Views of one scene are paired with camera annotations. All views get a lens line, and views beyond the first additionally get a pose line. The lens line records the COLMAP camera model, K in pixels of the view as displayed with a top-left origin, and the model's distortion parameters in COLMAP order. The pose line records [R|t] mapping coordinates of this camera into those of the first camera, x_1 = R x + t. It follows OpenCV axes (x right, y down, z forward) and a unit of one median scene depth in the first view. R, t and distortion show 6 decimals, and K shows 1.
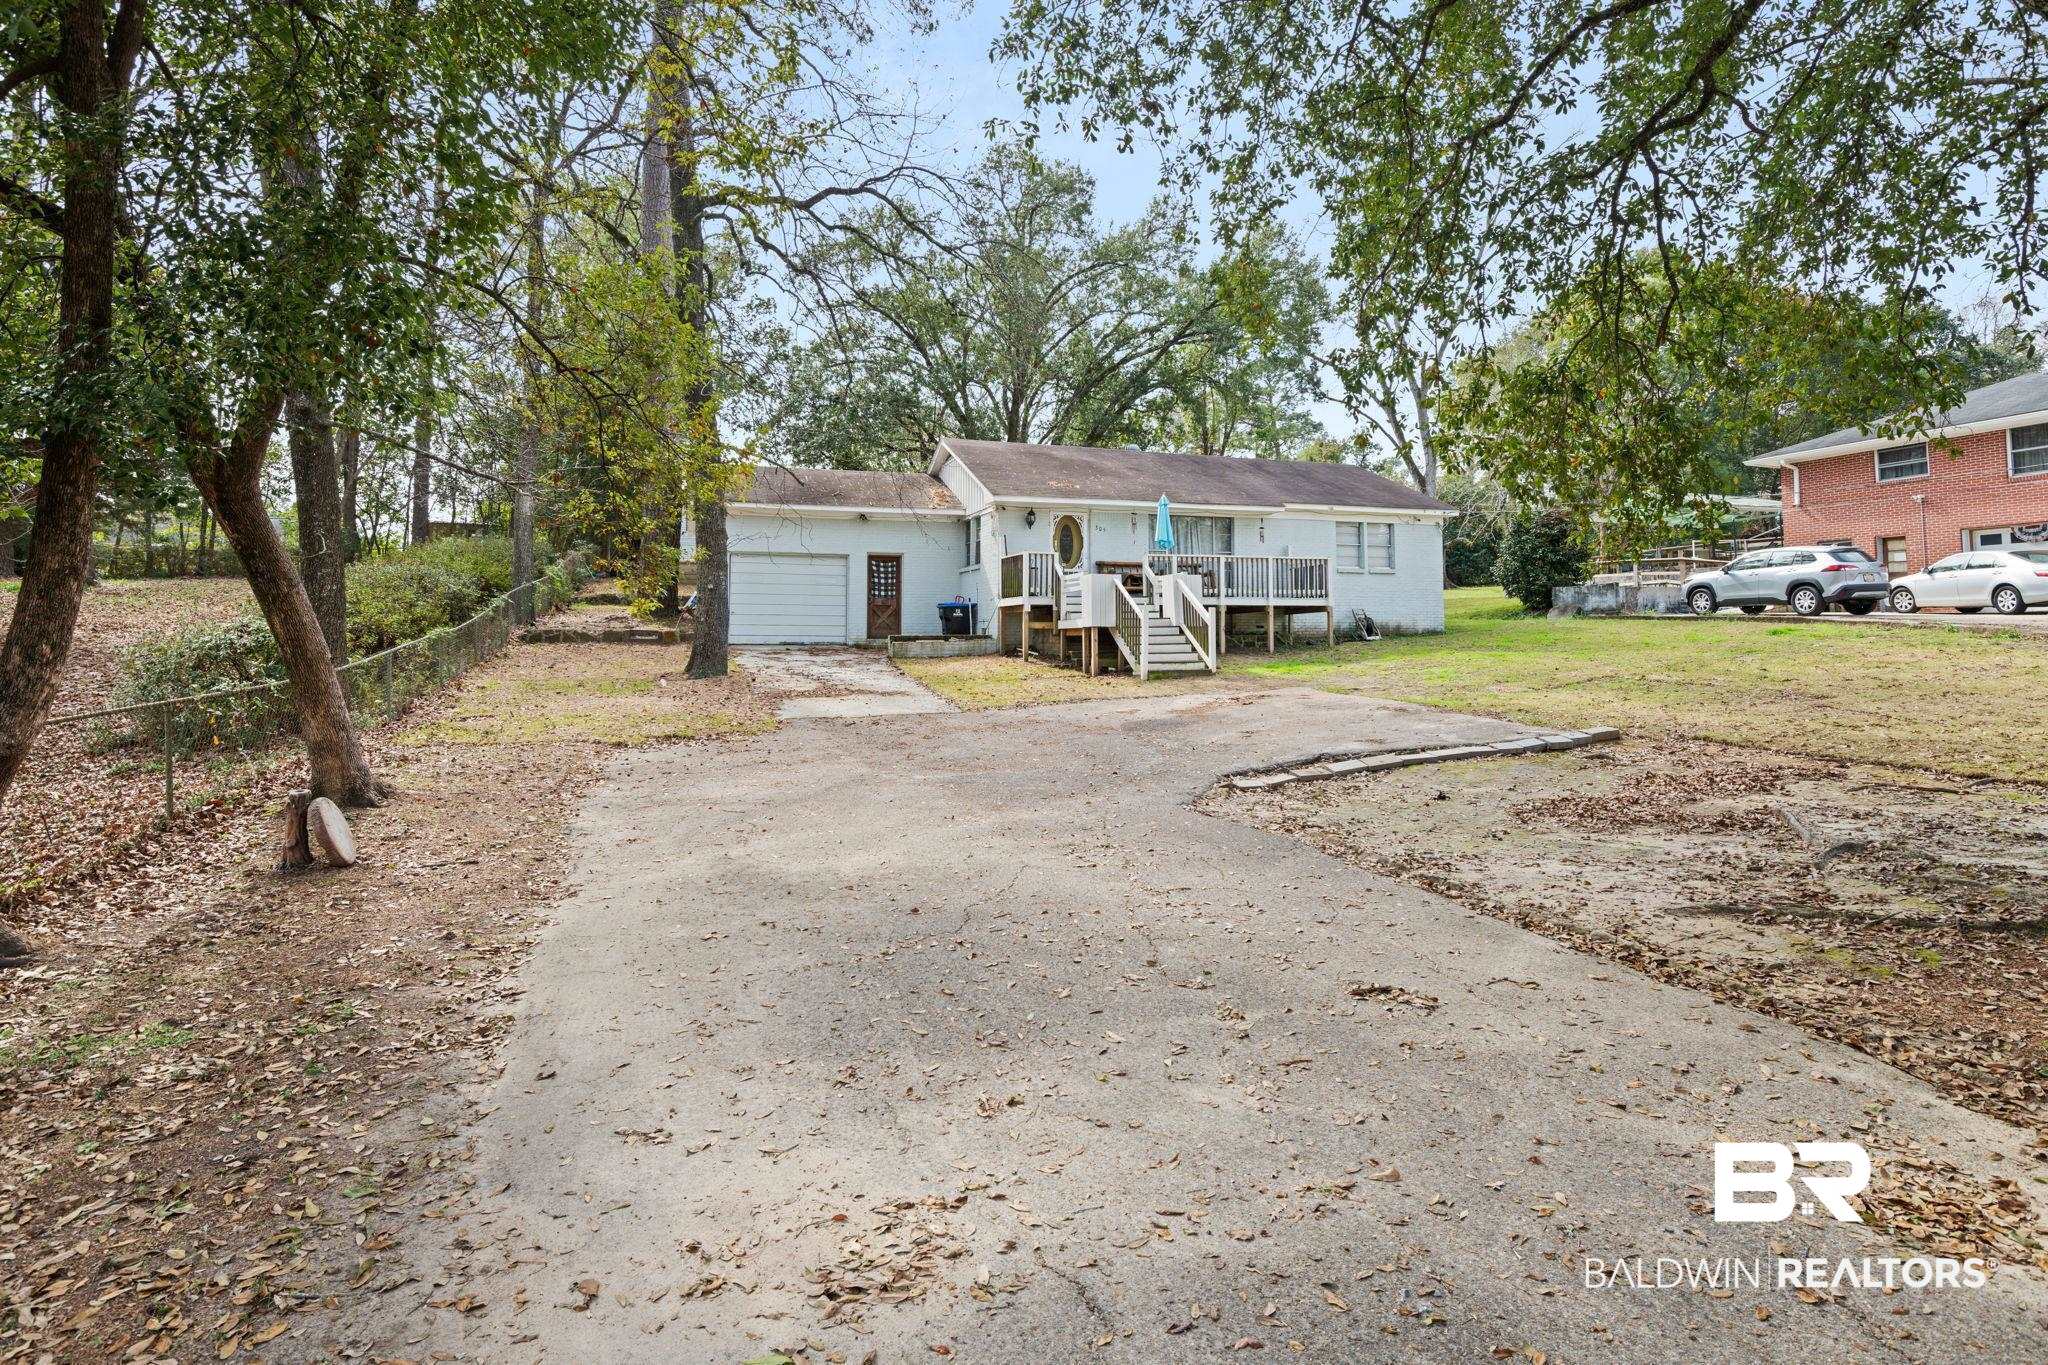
lens RADIAL K [[937.1, 0, 1020.4], [0, 937.1, 640.2], [0, 0, 1]] dist [0.000385, 0.000268]
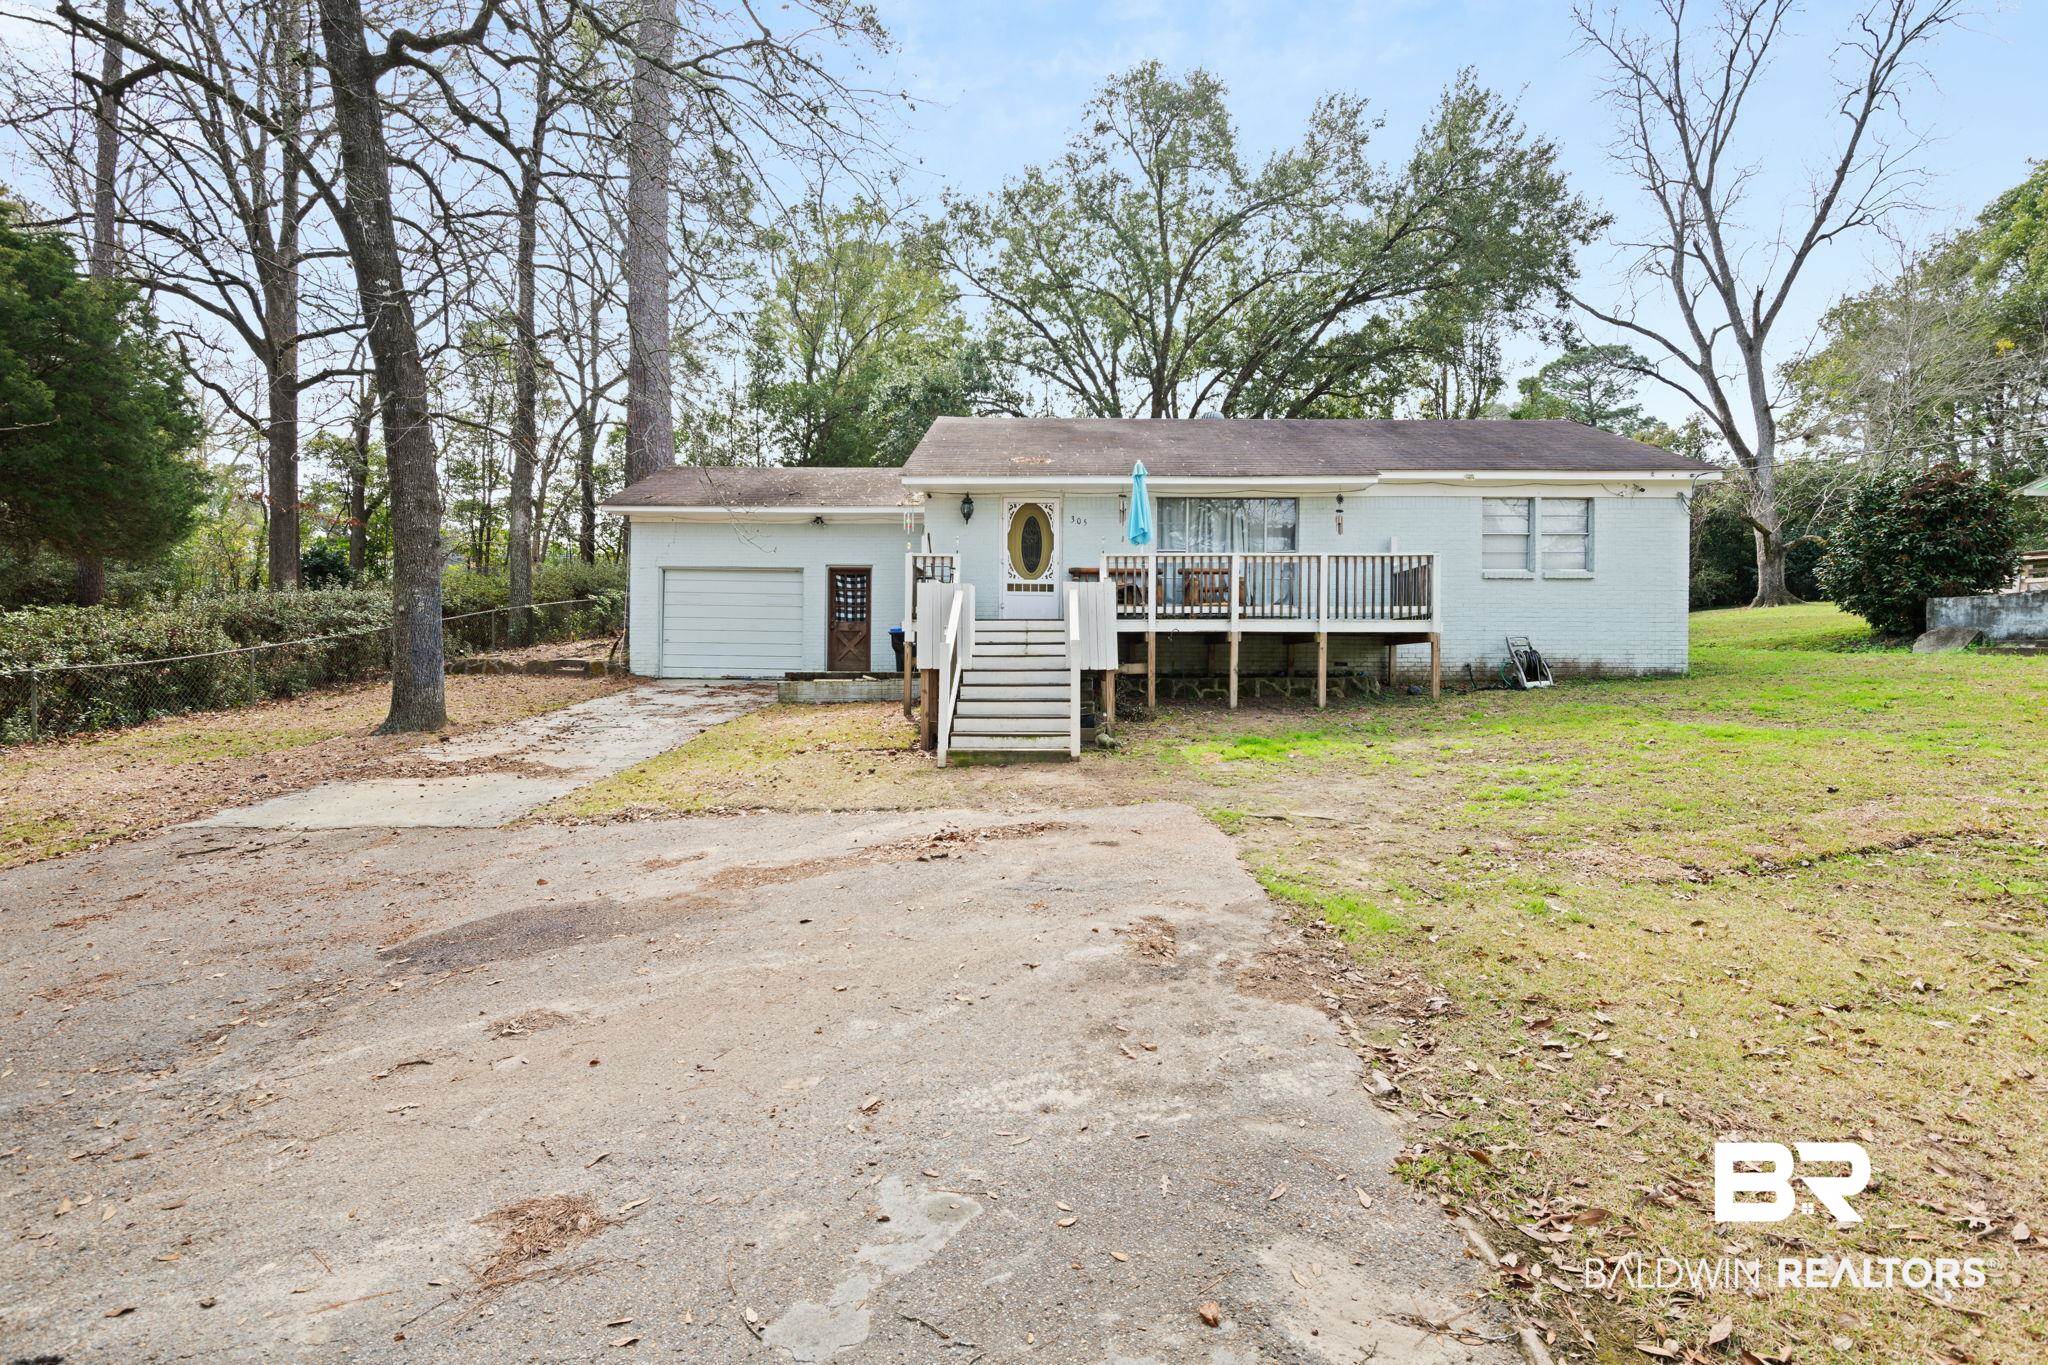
lens RADIAL K [[887.3, 0, 1024.0], [0, 887.3, 682.5], [0, 0, 1]] dist [-0.001017, -0.000160]
pose [[0.951803, 0.016001, -0.306293, 0.225696], [-0.008341, 0.999619, 0.026300, -0.015190], [0.306598, -0.022477, 0.951574, 0.331715]]
